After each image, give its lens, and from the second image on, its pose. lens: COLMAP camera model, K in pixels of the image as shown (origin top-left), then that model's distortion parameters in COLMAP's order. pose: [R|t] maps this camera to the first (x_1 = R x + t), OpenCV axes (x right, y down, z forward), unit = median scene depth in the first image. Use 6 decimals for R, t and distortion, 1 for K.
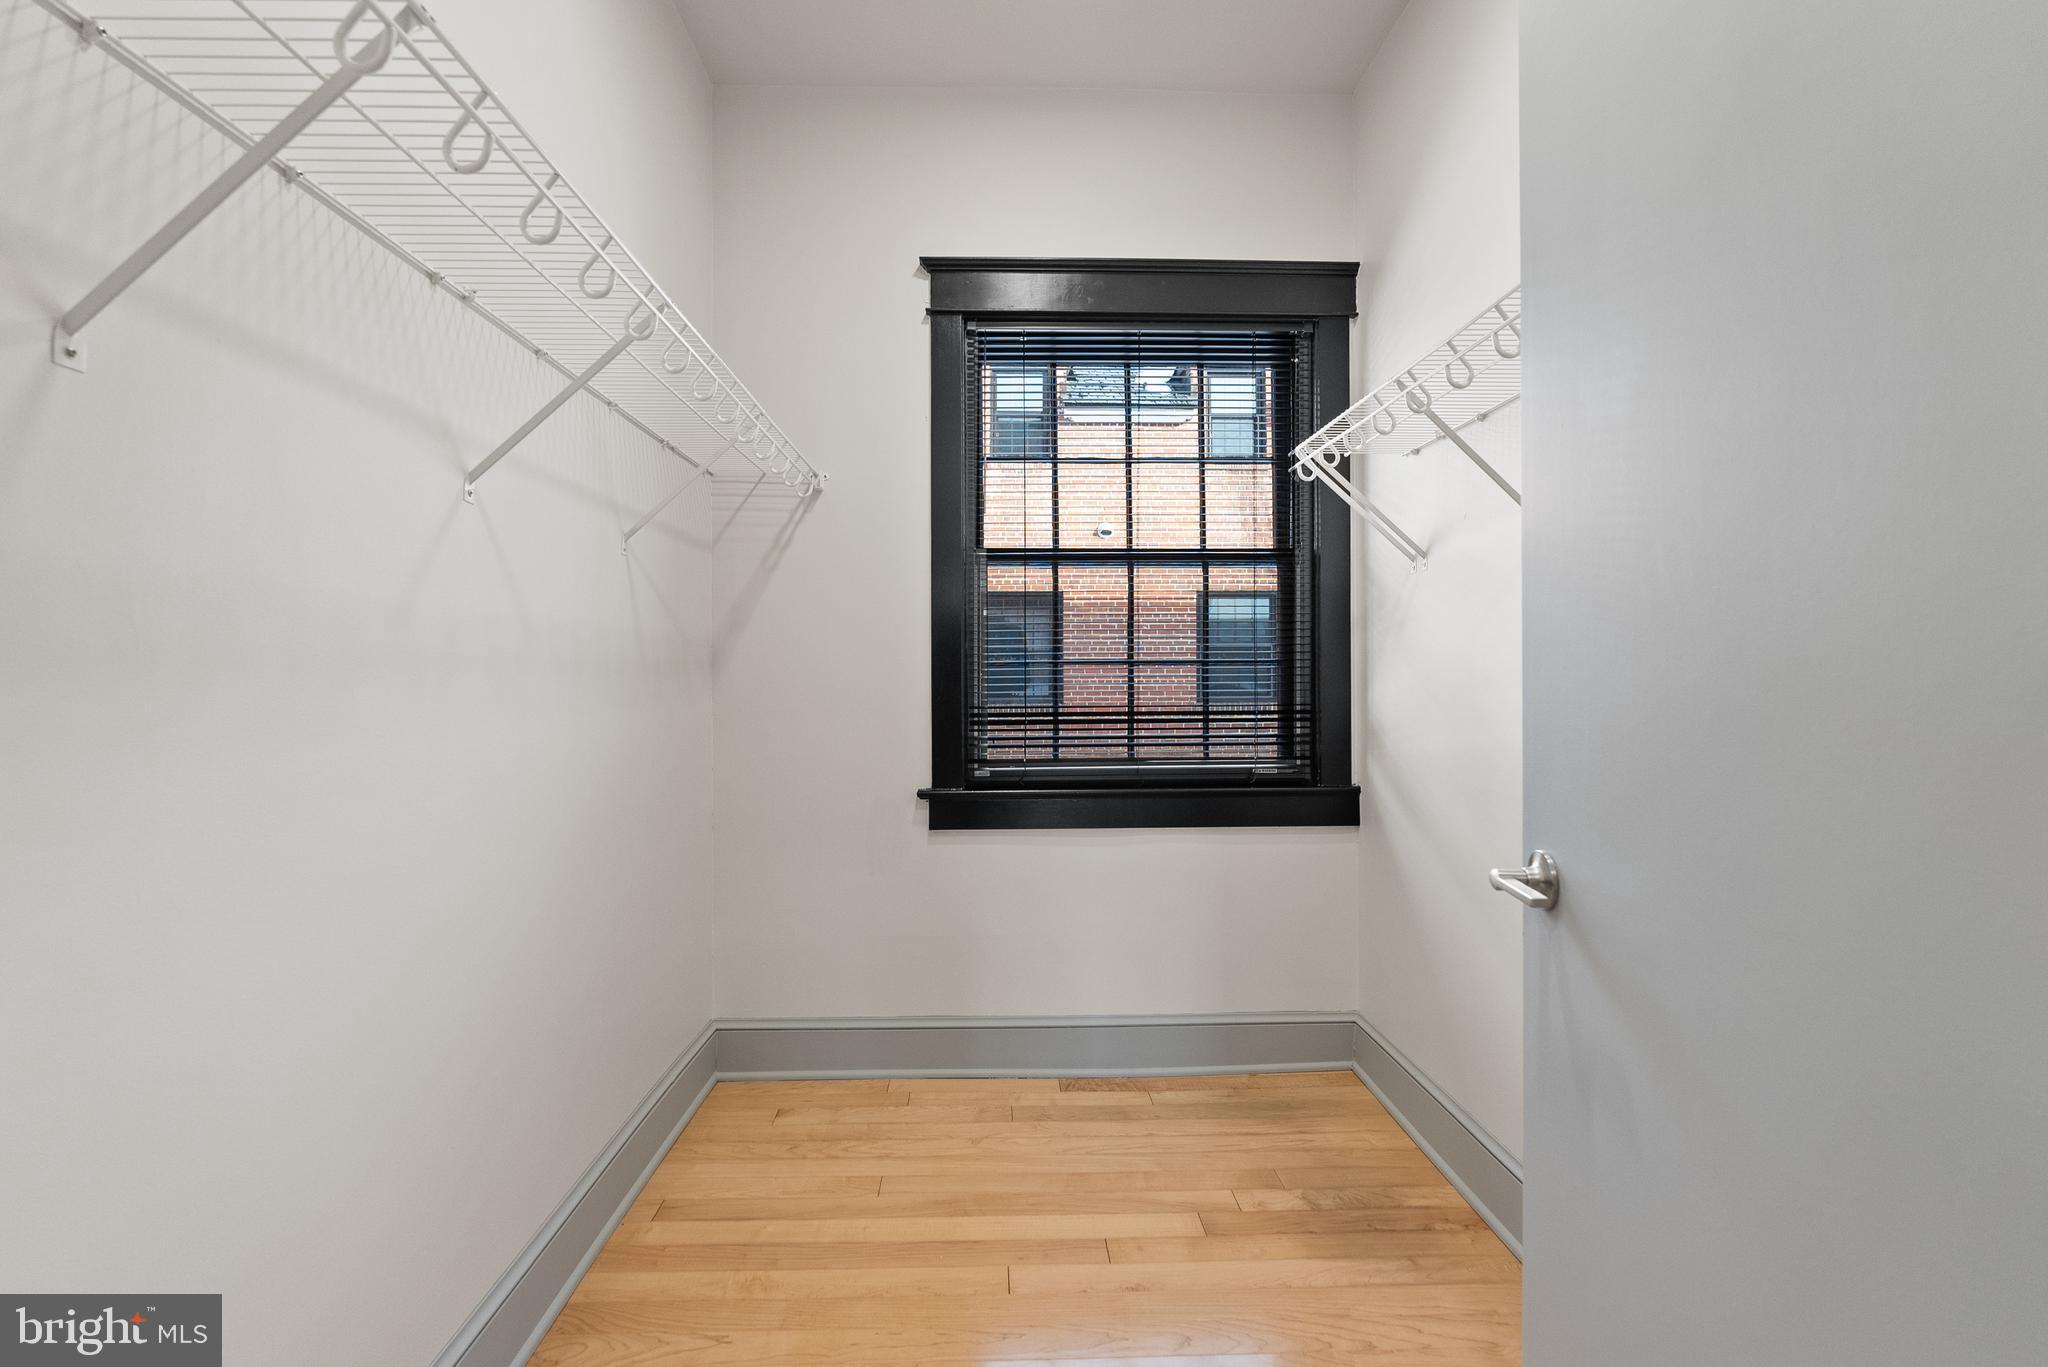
lens RADIAL K [[926.8, 0, 1016.2], [0, 926.8, 669.7], [0, 0, 1]] dist [-0.010422, 0.004108]
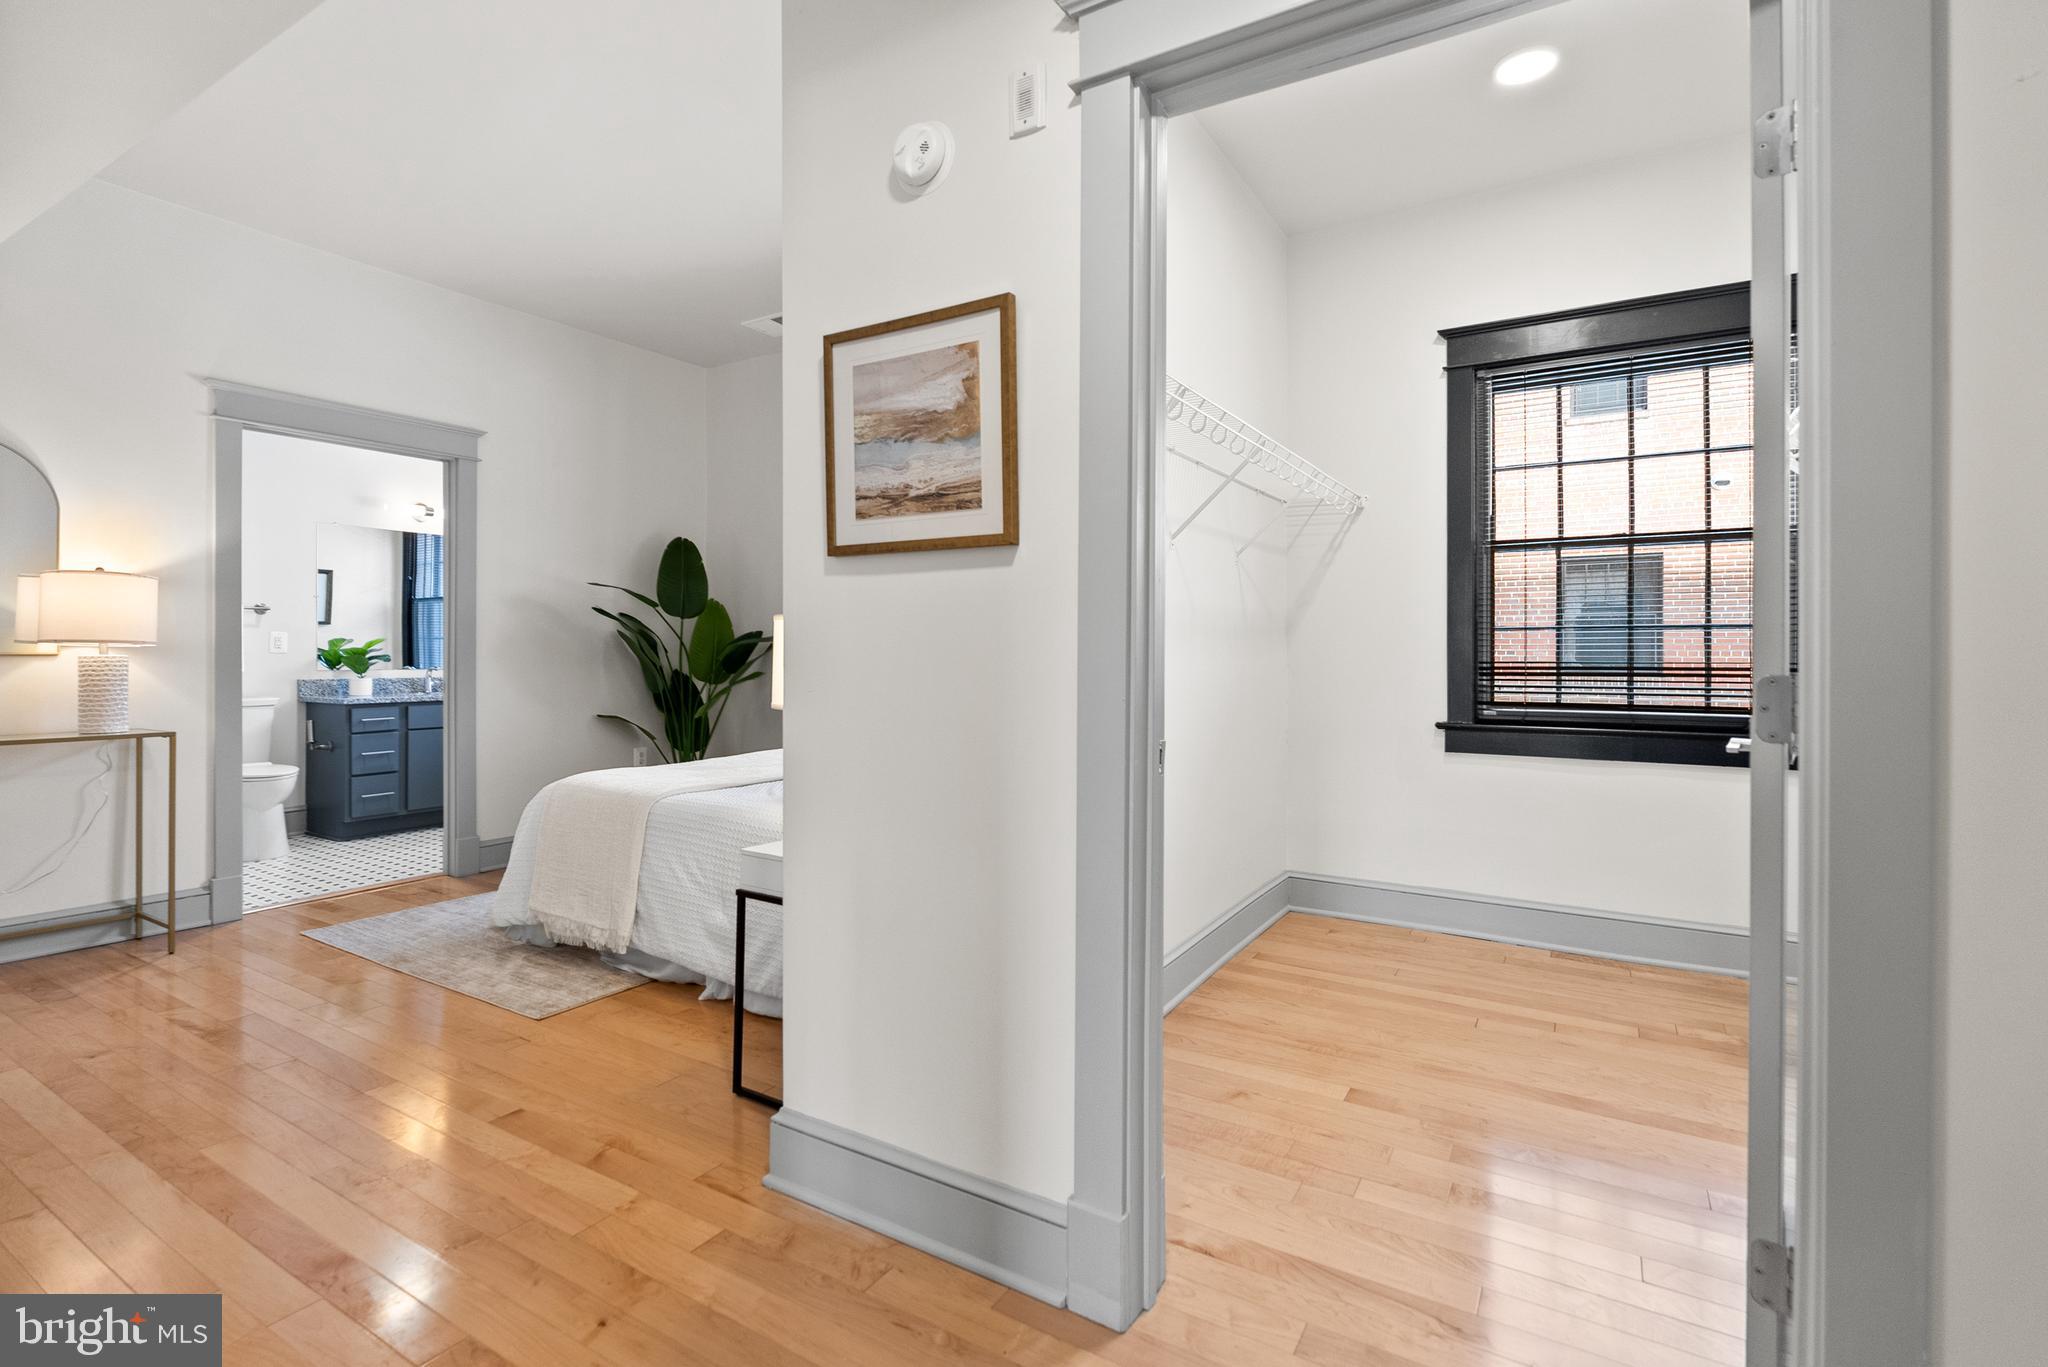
lens RADIAL K [[926.8, 0, 1021.9], [0, 926.8, 649.4], [0, 0, 1]] dist [-0.010422, 0.004108]
pose [[0.833786, 0.007591, -0.552036, 0.139787], [0.002652, 0.999839, 0.017755, -0.001730], [0.552081, -0.016268, 0.833632, -0.483133]]
